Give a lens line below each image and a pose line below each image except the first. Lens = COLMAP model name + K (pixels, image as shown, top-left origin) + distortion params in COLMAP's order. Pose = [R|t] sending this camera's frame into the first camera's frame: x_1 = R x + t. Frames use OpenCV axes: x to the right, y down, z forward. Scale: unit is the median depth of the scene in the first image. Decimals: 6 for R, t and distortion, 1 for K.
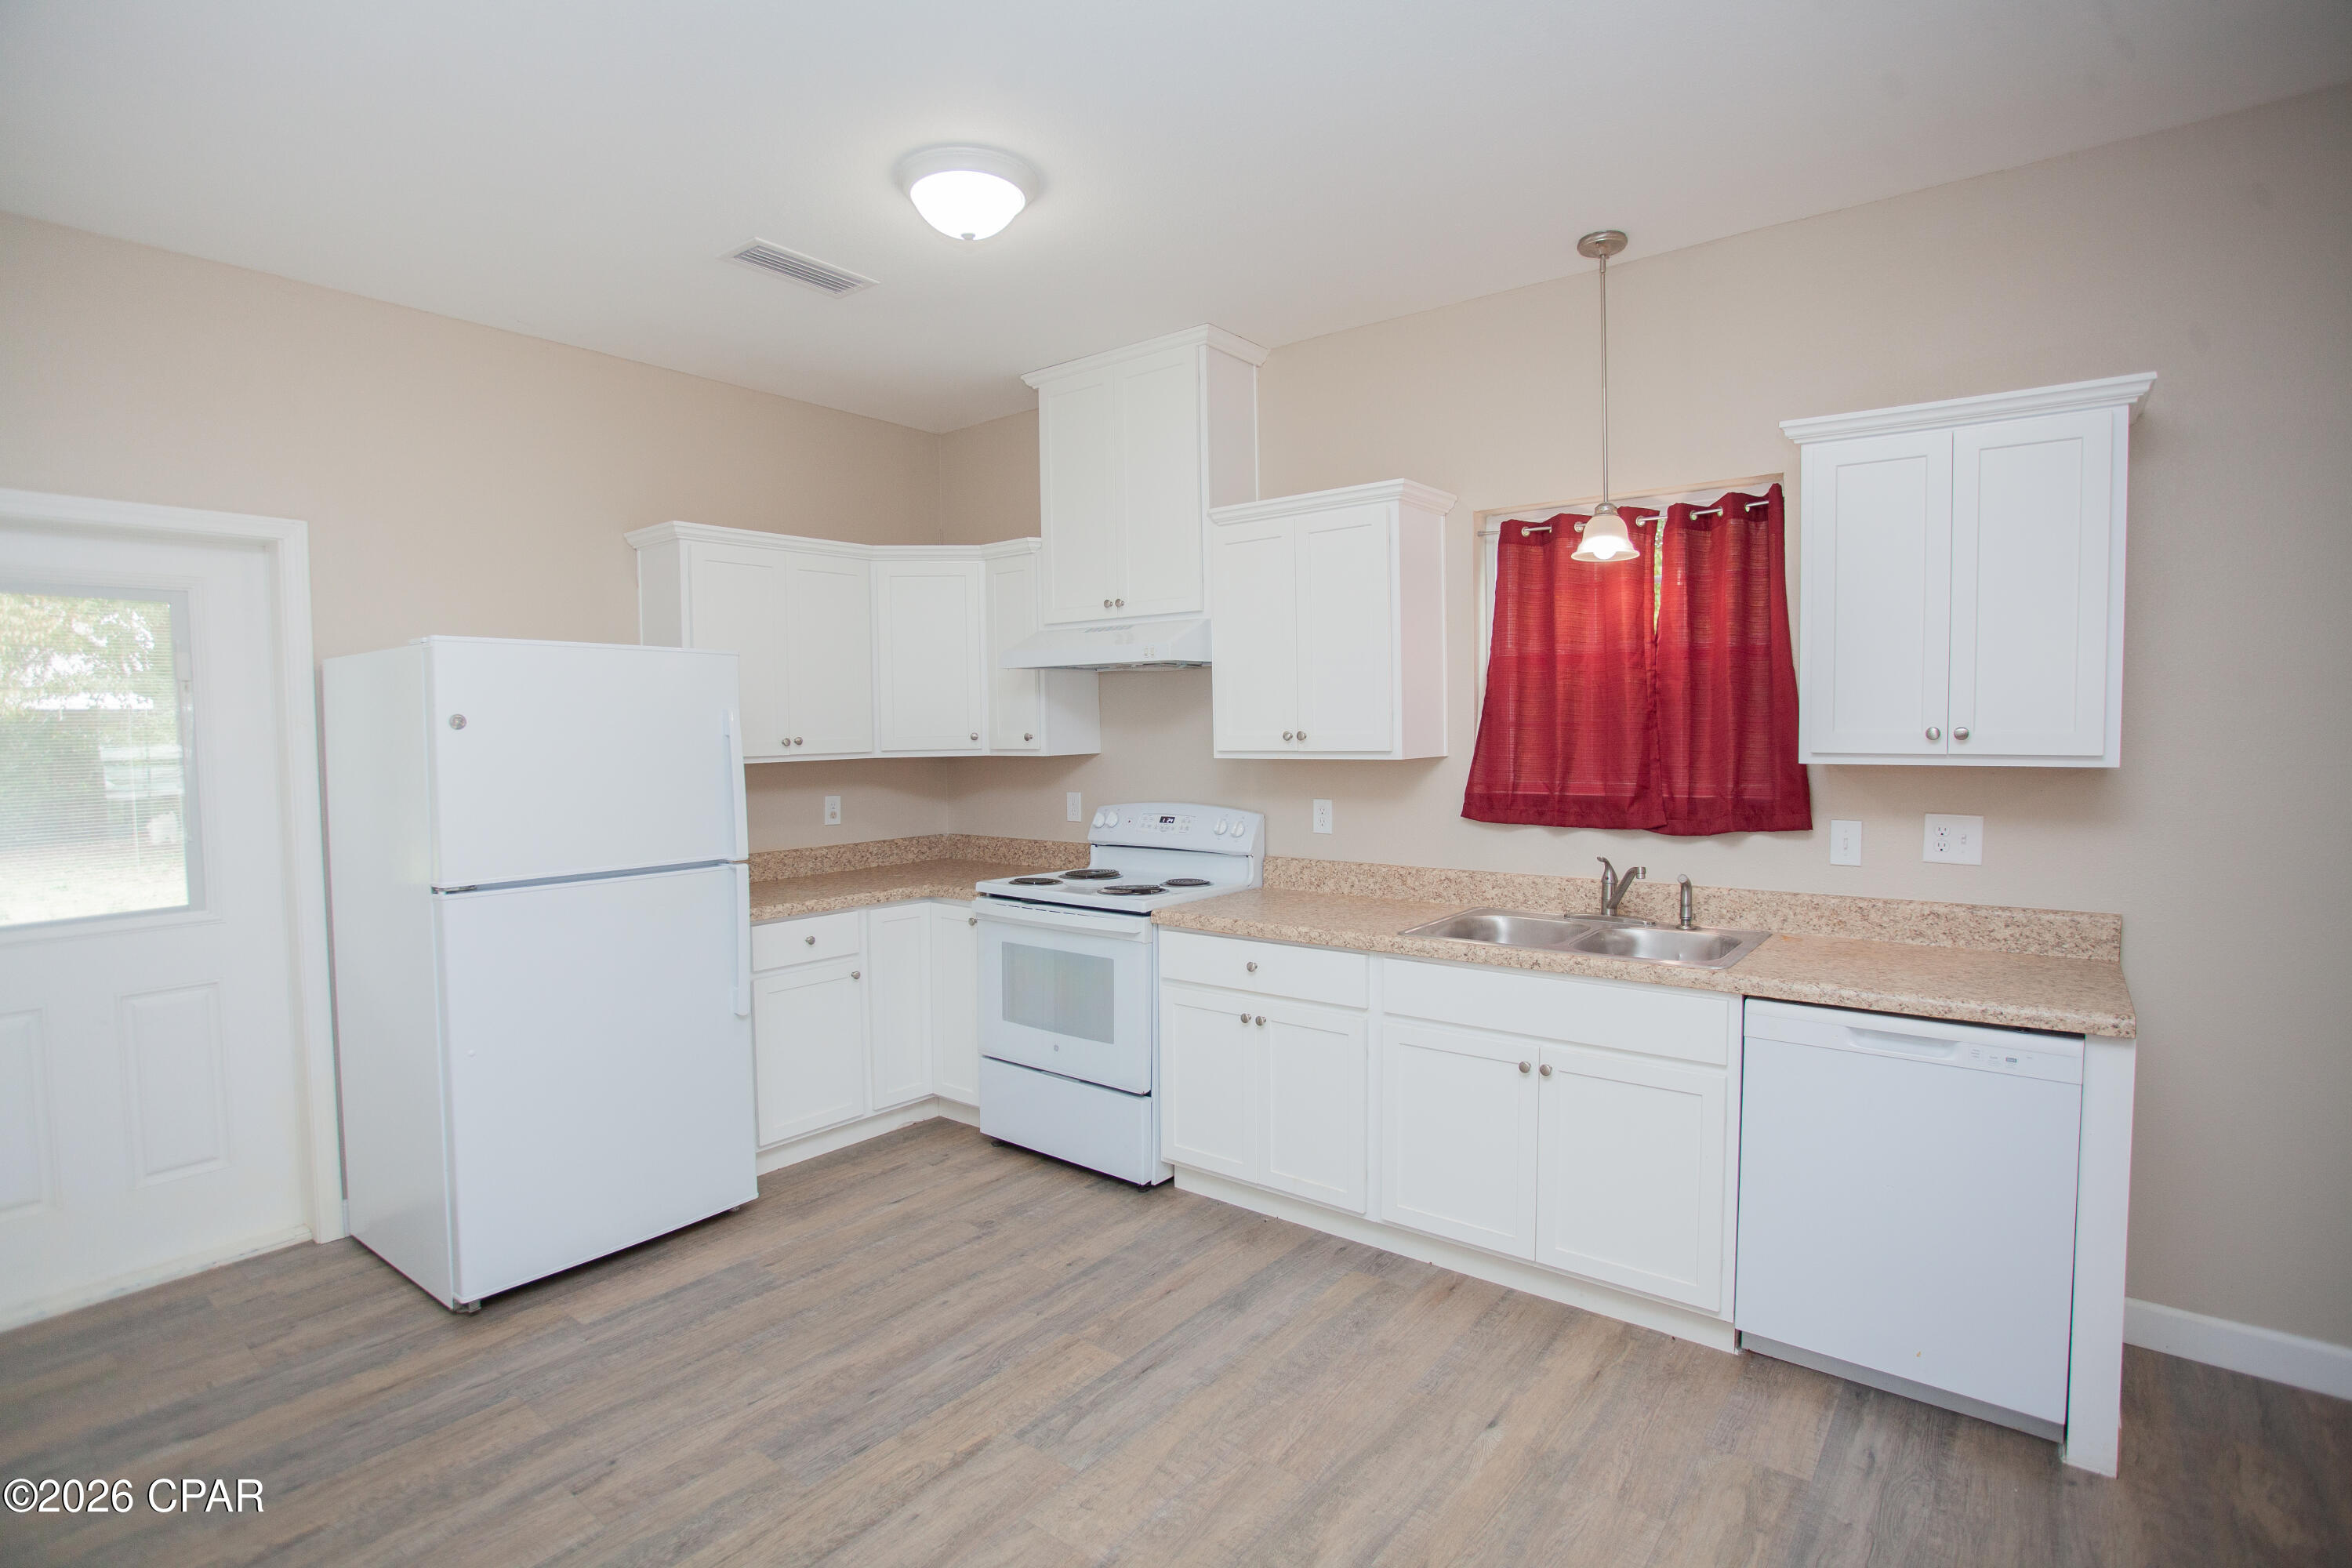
lens RADIAL K [[1141.5, 0, 1193.7], [0, 1141.5, 771.3], [0, 0, 1]] dist [-0.070130, 0.028486]
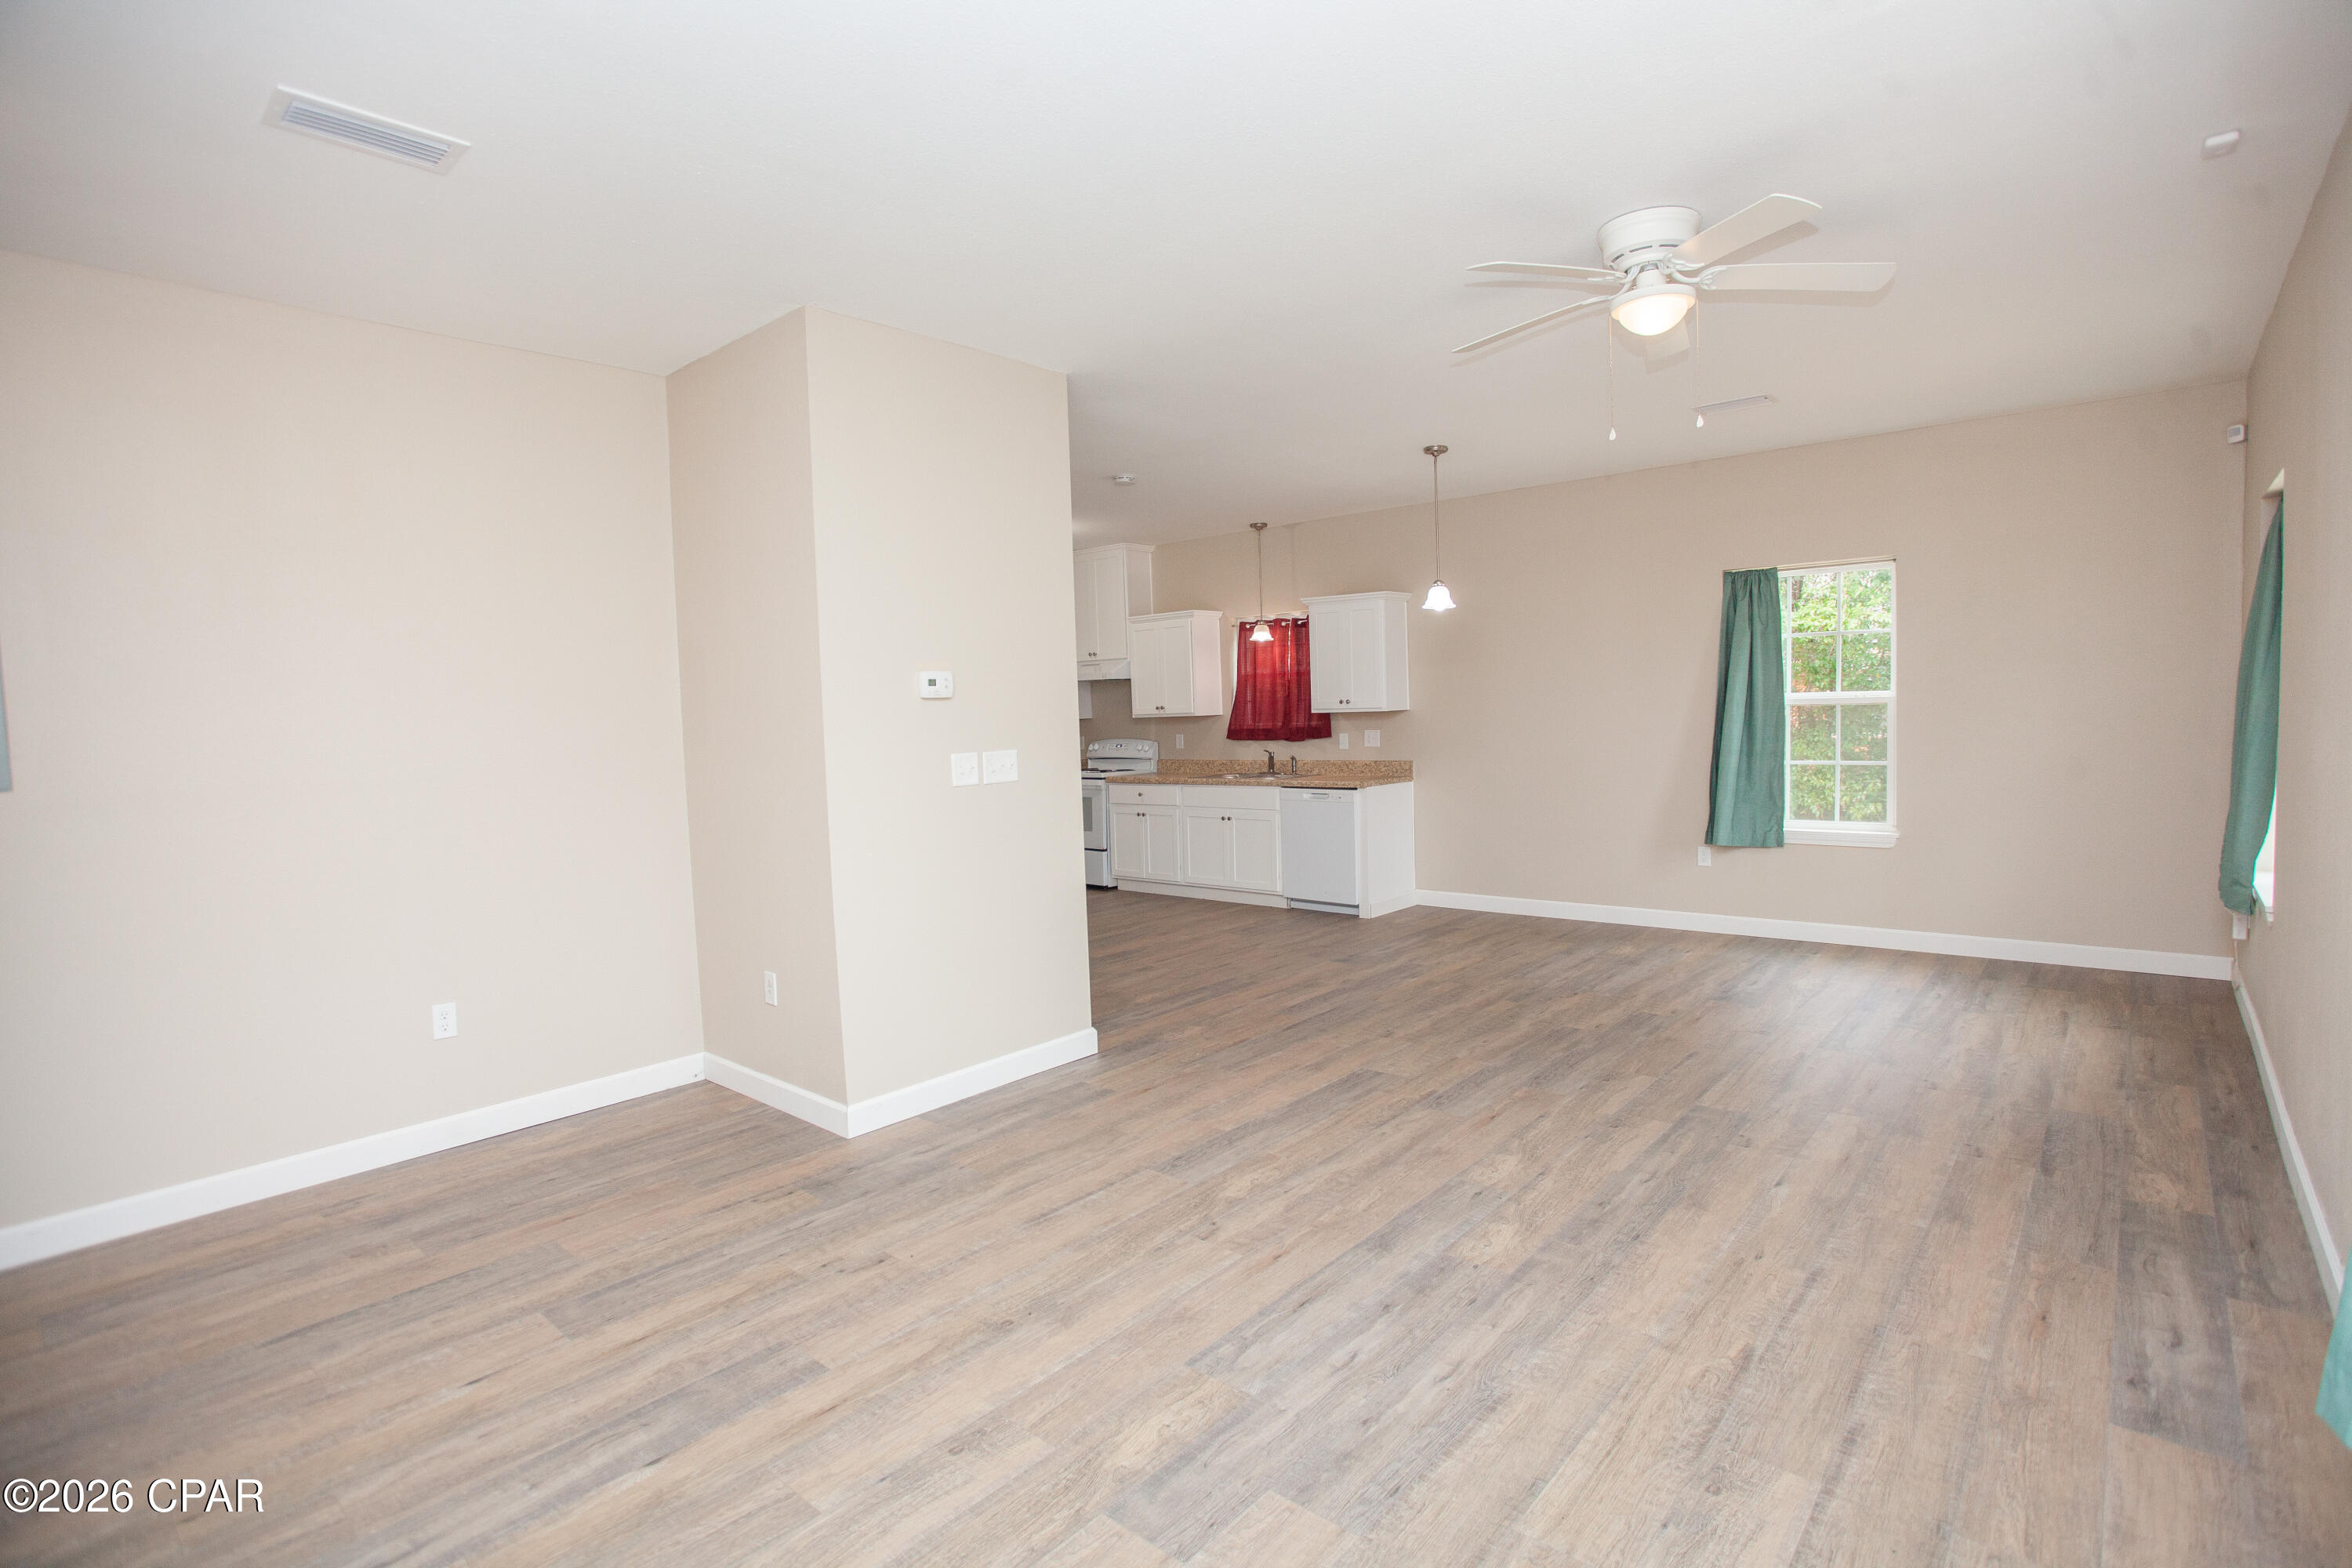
lens RADIAL K [[1141.5, 0, 1193.7], [0, 1141.5, 771.3], [0, 0, 1]] dist [-0.070130, 0.028486]
pose [[0.998890, -0.020479, -0.042429, 0.311870], [0.021540, 0.999463, 0.024694, 0.057805], [0.041900, -0.025580, 0.998794, -1.798317]]
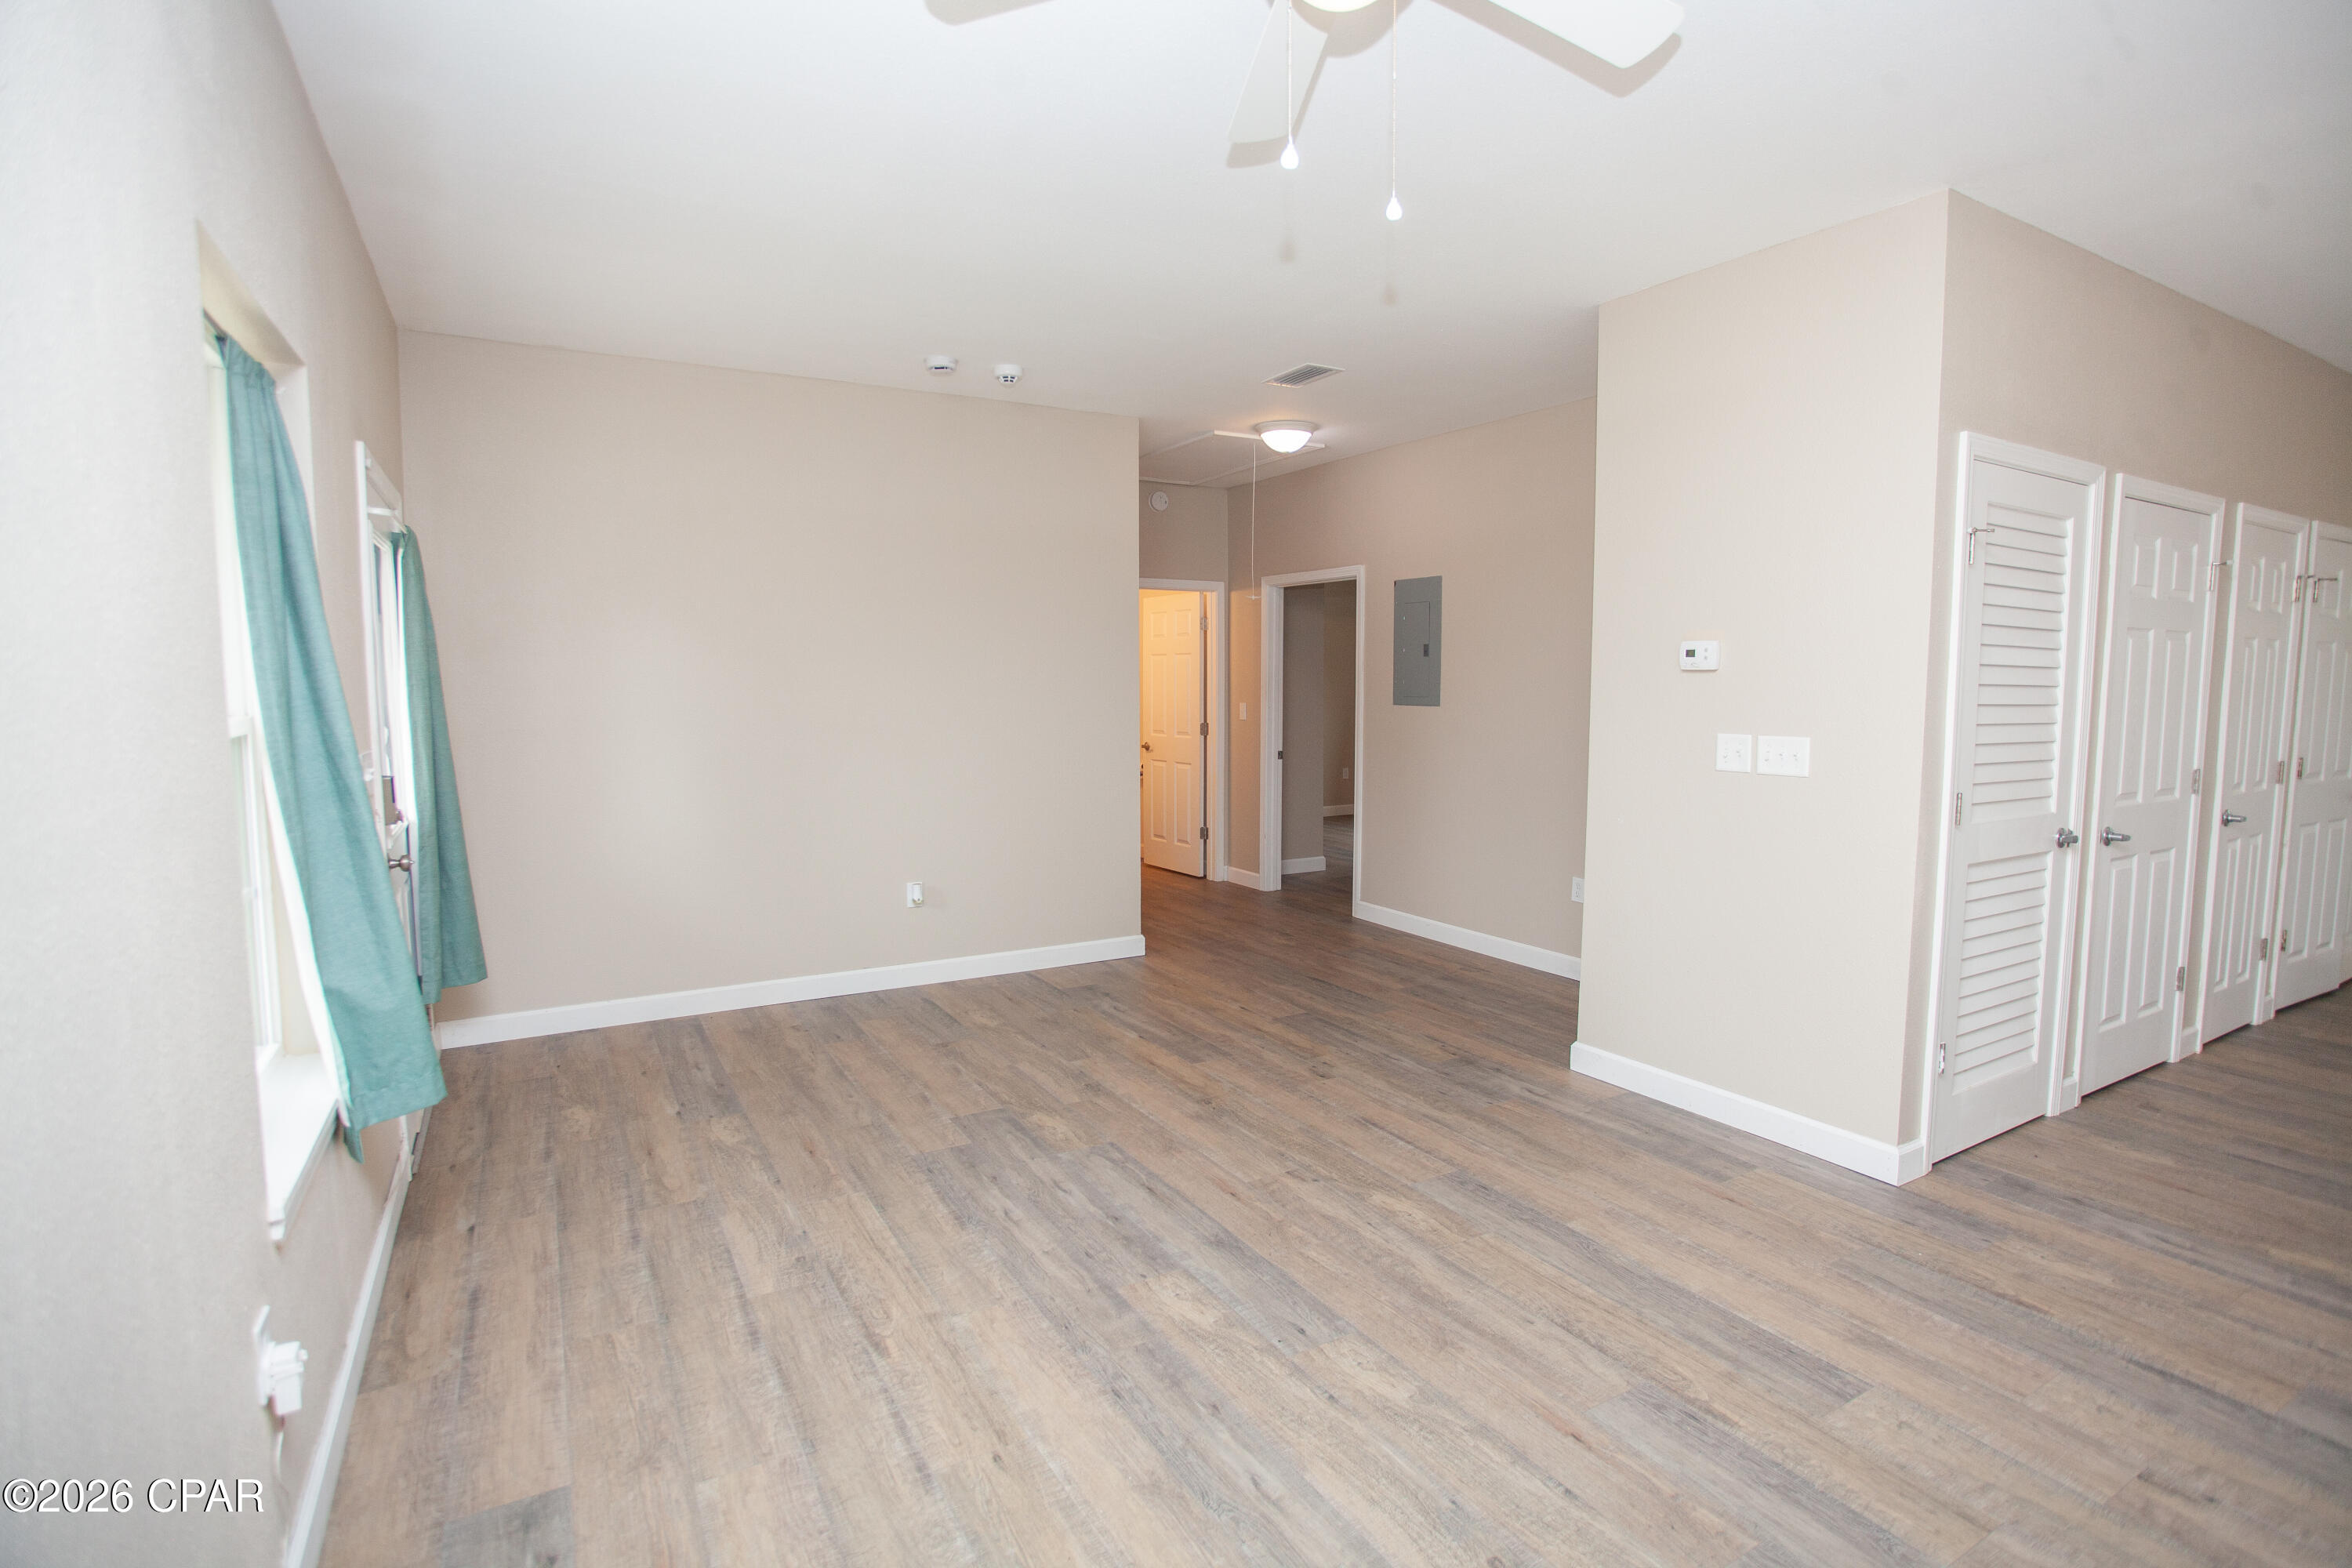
lens RADIAL K [[1134.8, 0, 1176.0], [0, 1134.8, 784.0], [0, 0, 1]] dist [-0.089106, 0.042909]
pose [[-0.372200, 0.094998, -0.923278, 1.279532], [-0.023717, 0.993450, 0.111779, -0.000904], [0.927850, 0.063502, -0.367509, -0.544013]]
